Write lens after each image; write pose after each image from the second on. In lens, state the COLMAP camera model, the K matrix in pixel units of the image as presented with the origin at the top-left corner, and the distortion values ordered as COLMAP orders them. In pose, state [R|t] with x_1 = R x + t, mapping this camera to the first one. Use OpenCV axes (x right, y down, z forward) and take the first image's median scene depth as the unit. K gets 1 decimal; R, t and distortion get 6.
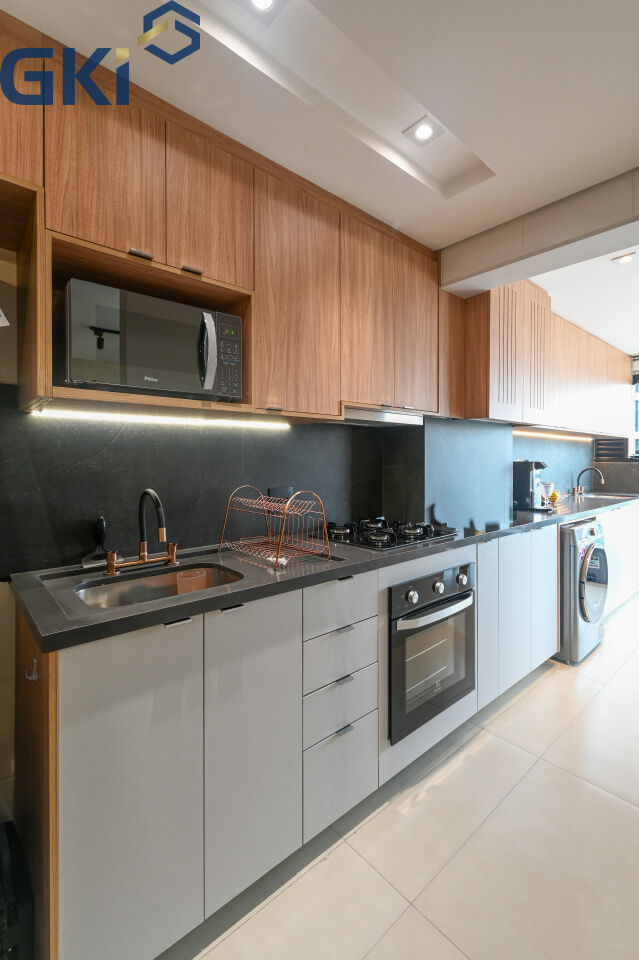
lens RADIAL K [[456.6, 0, 327.7], [0, 456.6, 455.9], [0, 0, 1]] dist [0.015628, -0.000236]
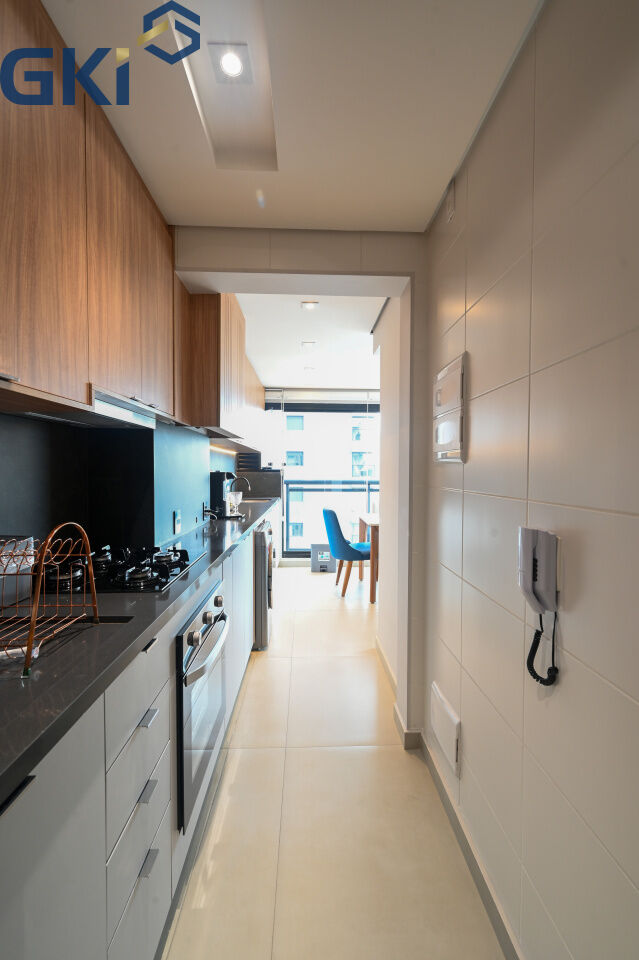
lens RADIAL K [[410.2, 0, 328.8], [0, 410.2, 478.1], [0, 0, 1]] dist [0.003075, 0.000547]
pose [[0.628646, -0.014124, 0.777564, -0.180824], [-0.008490, 0.999651, 0.025022, 0.000692], [-0.777645, -0.022332, 0.628306, 0.283310]]
